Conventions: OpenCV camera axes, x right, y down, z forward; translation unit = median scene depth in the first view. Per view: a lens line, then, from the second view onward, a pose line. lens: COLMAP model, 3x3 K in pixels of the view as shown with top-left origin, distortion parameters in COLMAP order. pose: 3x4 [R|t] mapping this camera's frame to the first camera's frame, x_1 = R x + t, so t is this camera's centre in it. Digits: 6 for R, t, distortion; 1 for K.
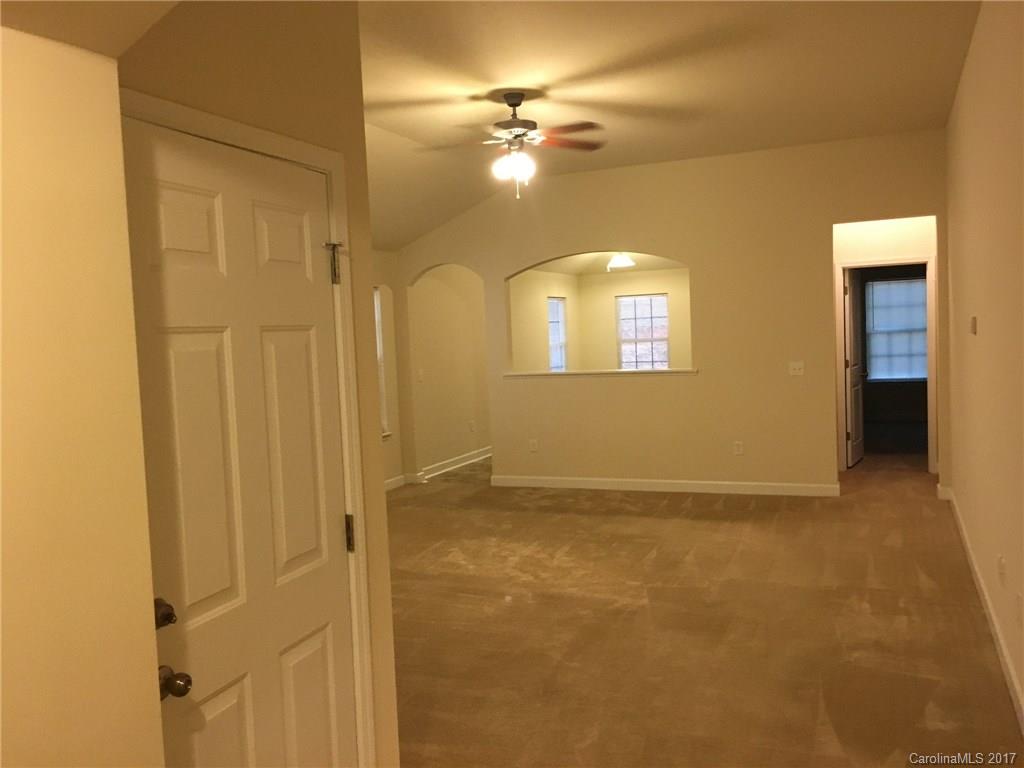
lens RADIAL K [[861.0, 0, 513.2], [0, 861.0, 373.4], [0, 0, 1]] dist [0.091420, -0.127647]
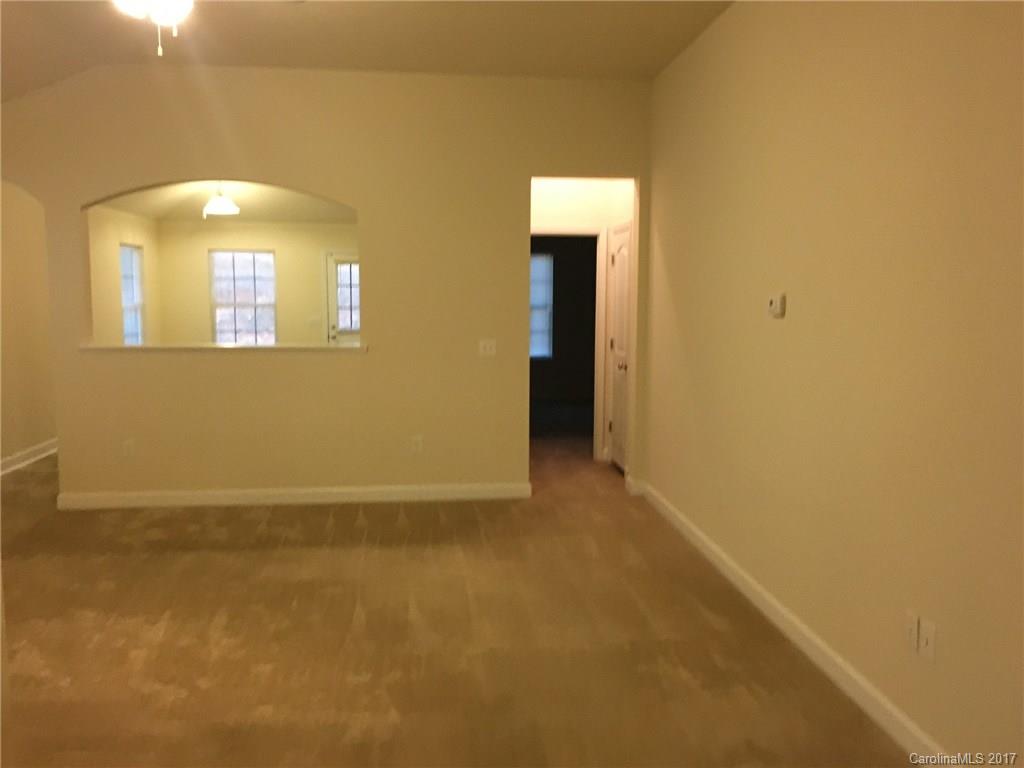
lens RADIAL K [[861.0, 0, 513.2], [0, 861.0, 373.4], [0, 0, 1]] dist [0.091420, -0.127647]
pose [[0.875840, 0.002663, 0.482594, -0.051911], [-0.019811, 0.999340, 0.030438, -0.006521], [-0.482194, -0.036219, 0.875315, 0.262430]]
